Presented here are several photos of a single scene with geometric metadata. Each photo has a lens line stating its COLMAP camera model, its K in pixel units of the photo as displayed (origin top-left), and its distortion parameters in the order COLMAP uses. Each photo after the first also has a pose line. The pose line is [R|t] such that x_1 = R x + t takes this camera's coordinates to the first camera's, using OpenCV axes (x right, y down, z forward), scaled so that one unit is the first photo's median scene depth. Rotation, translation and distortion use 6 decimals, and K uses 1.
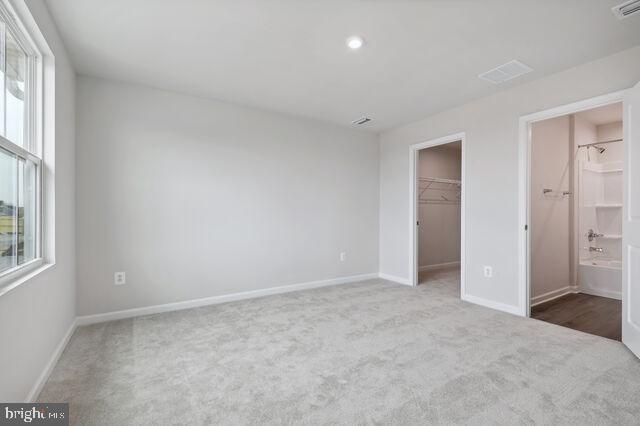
lens RADIAL K [[287.6, 0, 319.7], [0, 287.6, 214.4], [0, 0, 1]] dist [0.001045, -0.000080]
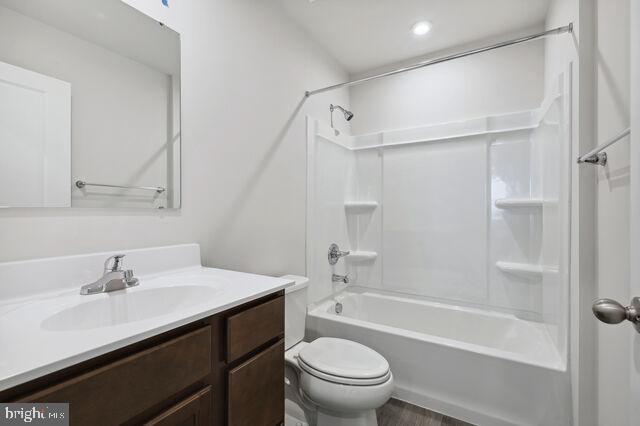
lens RADIAL K [[290.5, 0, 317.1], [0, 290.5, 214.3], [0, 0, 1]] dist [0.024098, 0.000158]
pose [[0.898429, 0.002991, 0.439109, 0.652320], [-0.002345, 0.999995, -0.002014, -0.006677], [-0.439113, 0.000780, 0.898432, 0.487007]]
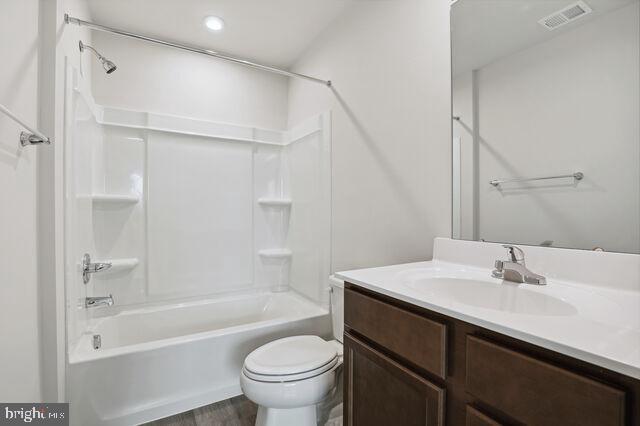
lens RADIAL K [[294.6, 0, 315.0], [0, 294.6, 215.8], [0, 0, 1]] dist [-0.028484, 0.000582]
pose [[0.046191, -0.009242, 0.998890, 0.551904], [0.002238, 0.999956, 0.009149, -0.004032], [-0.998930, 0.001812, 0.046209, 0.660681]]
